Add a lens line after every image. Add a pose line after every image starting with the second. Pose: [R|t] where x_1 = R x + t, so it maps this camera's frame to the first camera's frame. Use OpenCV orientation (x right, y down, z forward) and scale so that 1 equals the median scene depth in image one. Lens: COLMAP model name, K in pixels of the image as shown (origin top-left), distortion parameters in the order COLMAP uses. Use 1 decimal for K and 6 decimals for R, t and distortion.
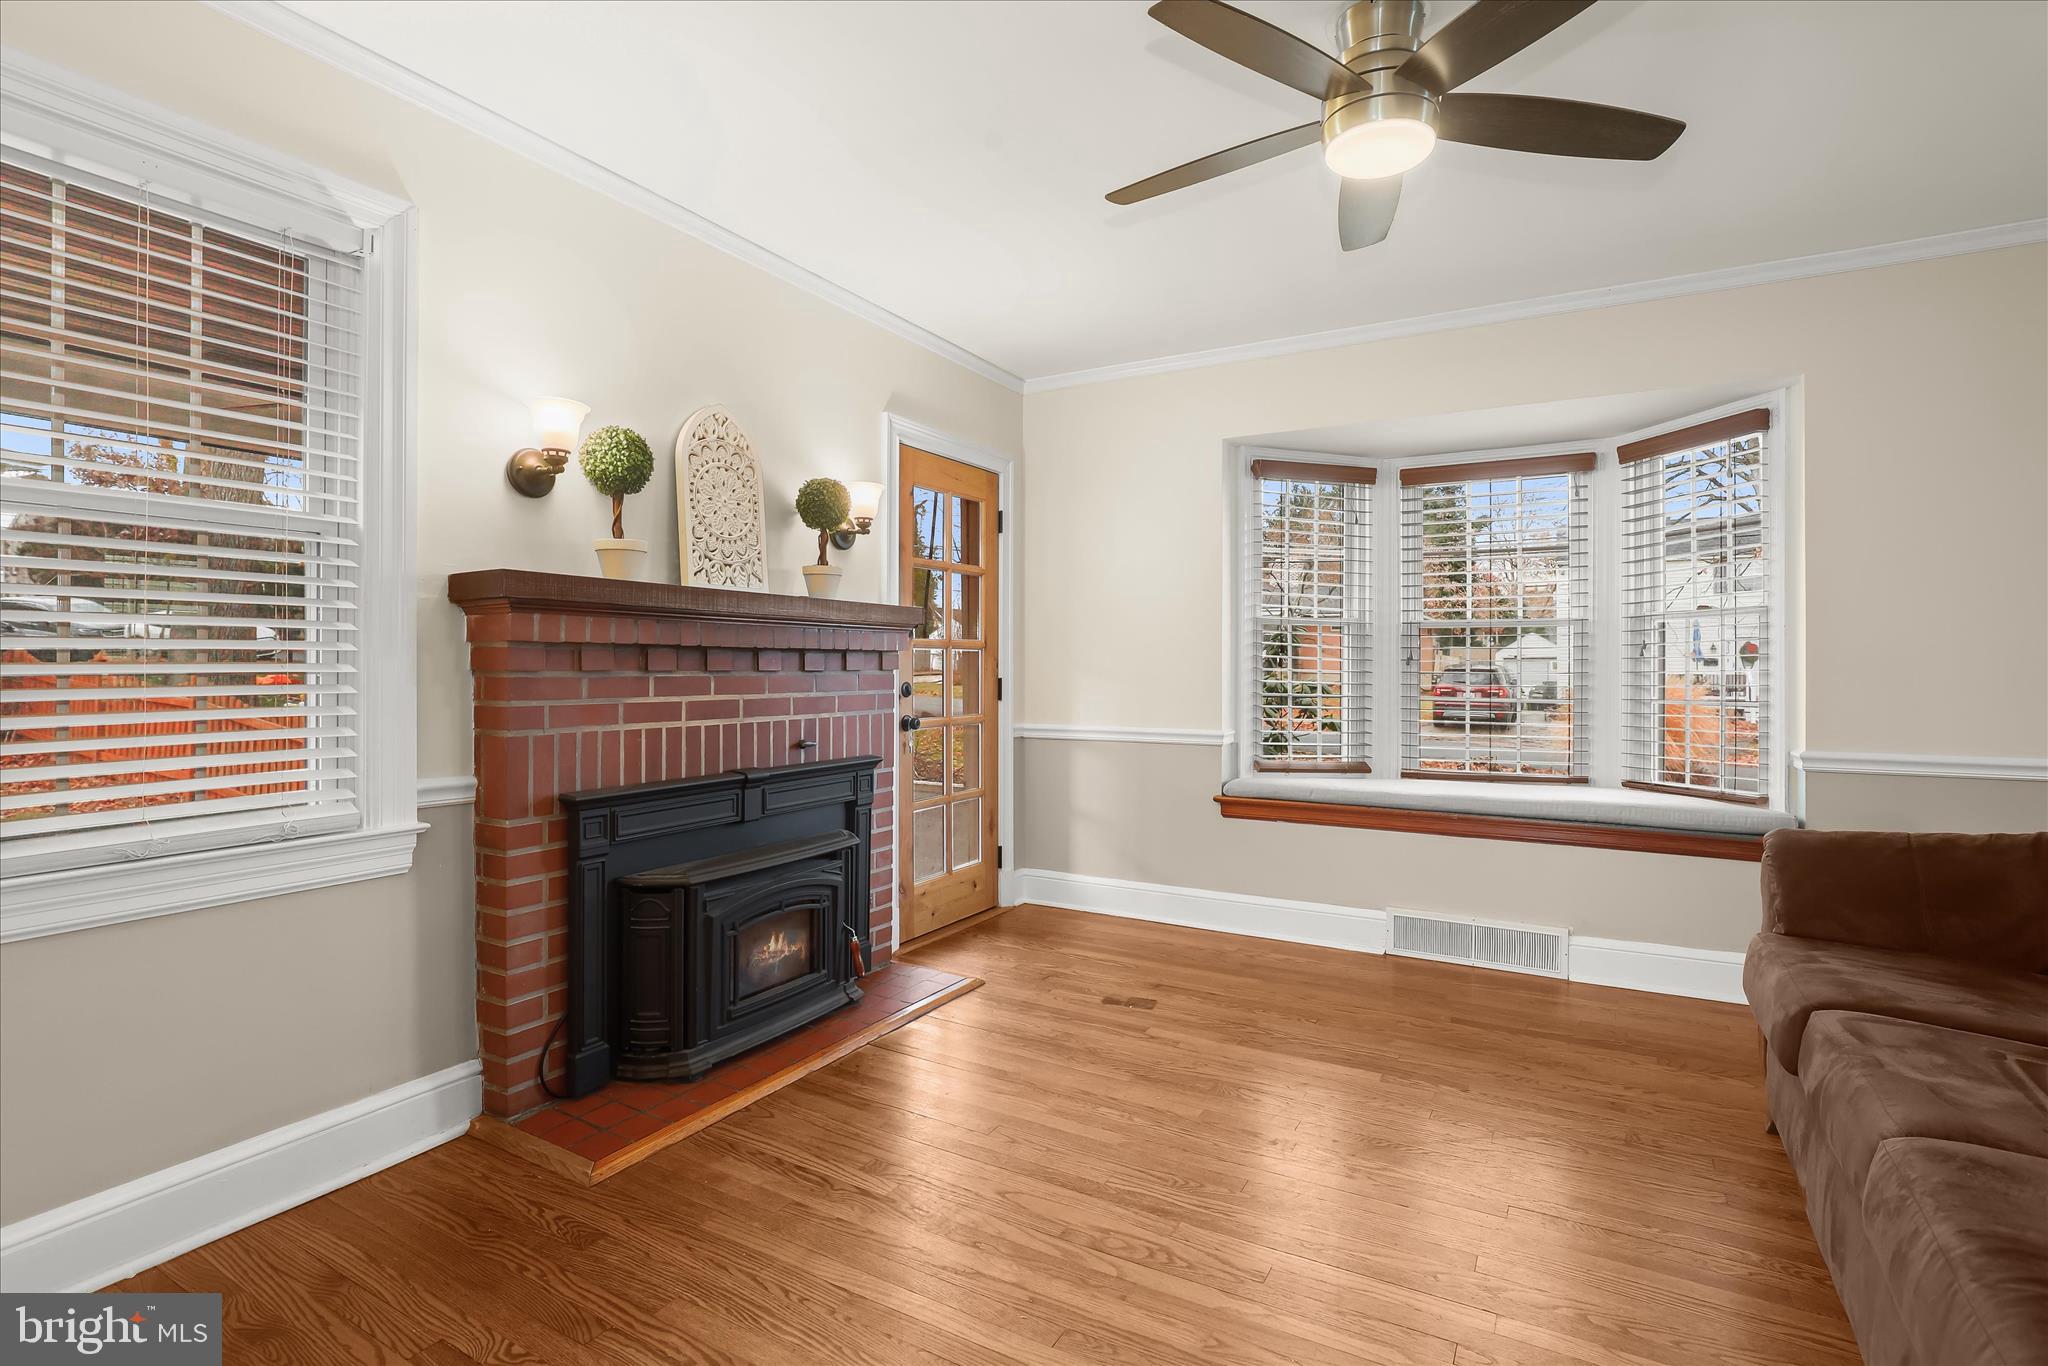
lens RADIAL K [[984.4, 0, 1039.9], [0, 984.4, 668.8], [0, 0, 1]] dist [-0.009777, 0.000249]
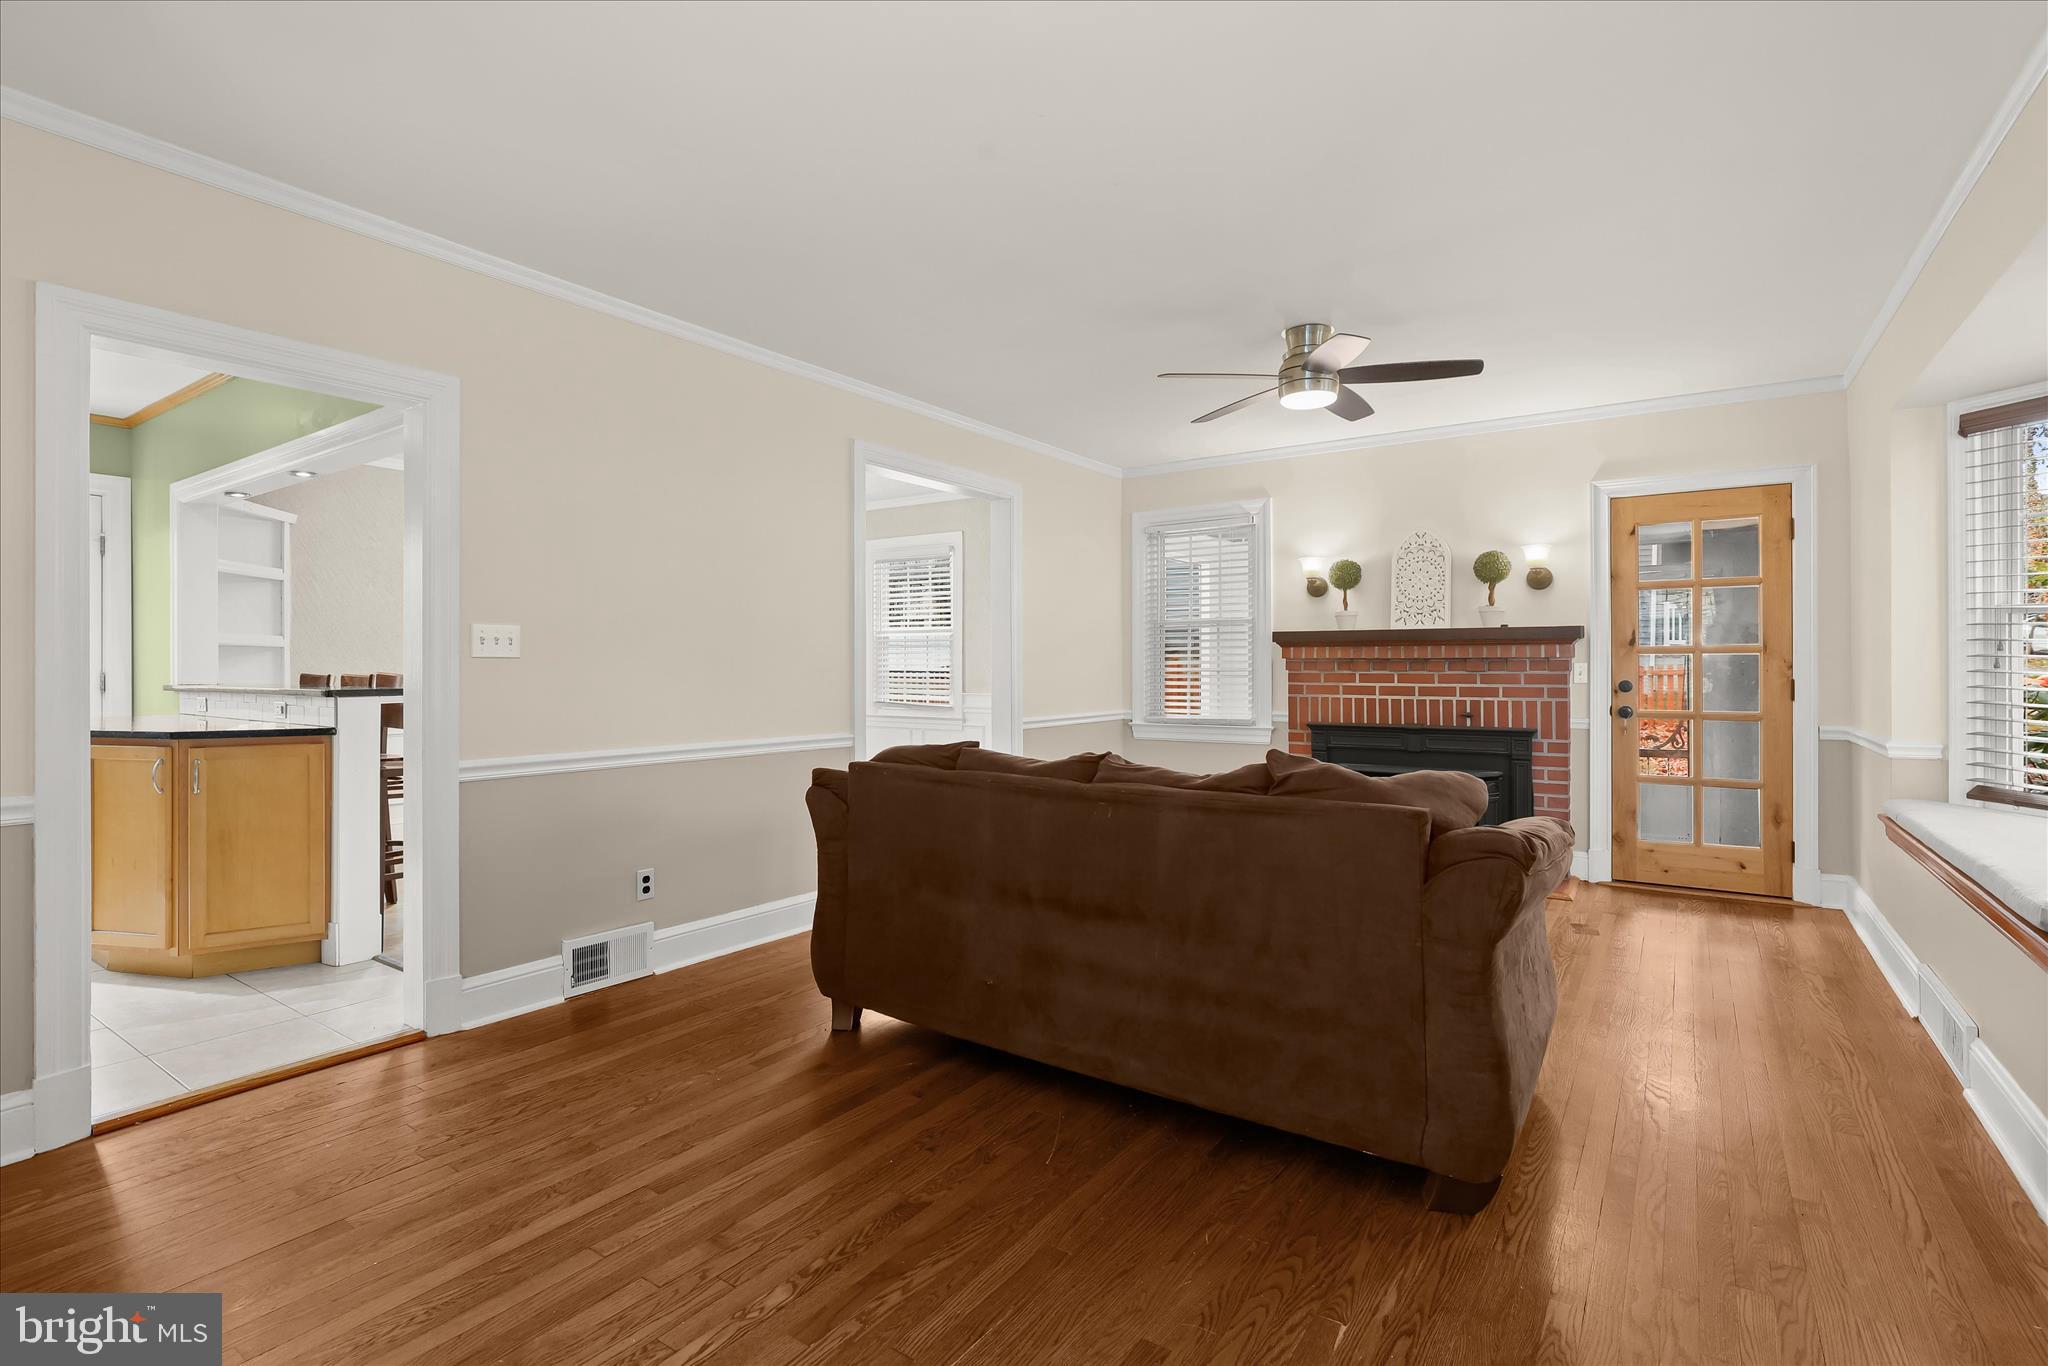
lens RADIAL K [[966.3, 0, 1026.1], [0, 966.3, 669.1], [0, 0, 1]] dist [-0.012901, 0.000730]
pose [[-0.085240, 0.002775, -0.996357, 1.409367], [-0.000833, 0.999996, 0.002856, -0.005356], [0.996360, 0.001074, -0.085237, 0.378990]]
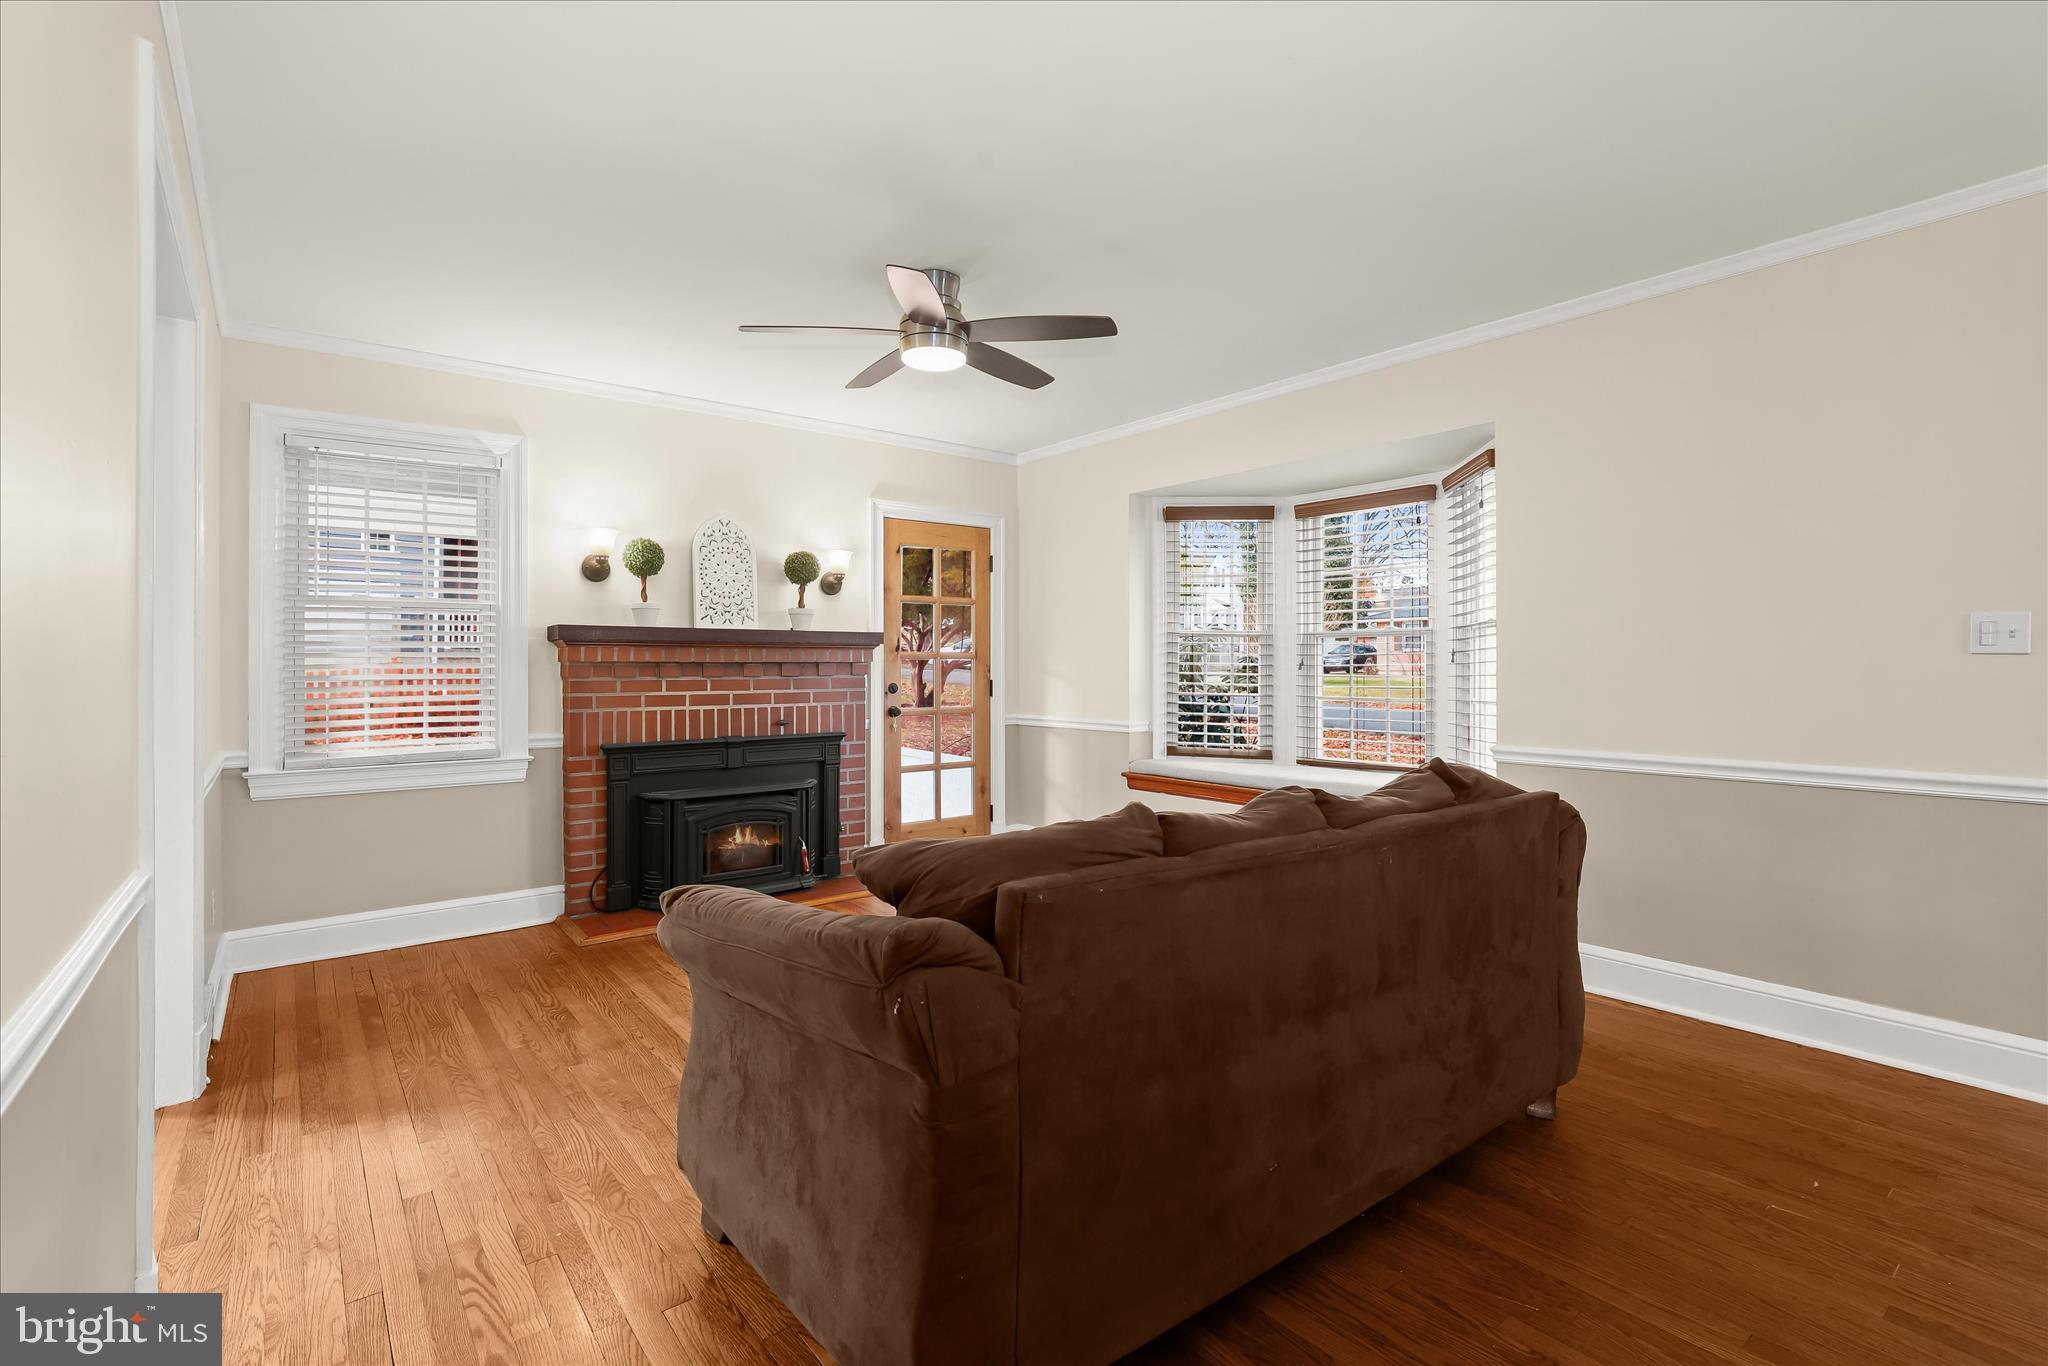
lens RADIAL K [[951.6, 0, 1028.0], [0, 951.6, 664.9], [0, 0, 1]] dist [-0.002412, 0.000261]
pose [[0.925059, -0.004172, -0.379800, 0.678811], [0.003108, 0.999989, -0.003414, -0.009063], [0.379810, 0.001978, 0.925062, -0.249890]]
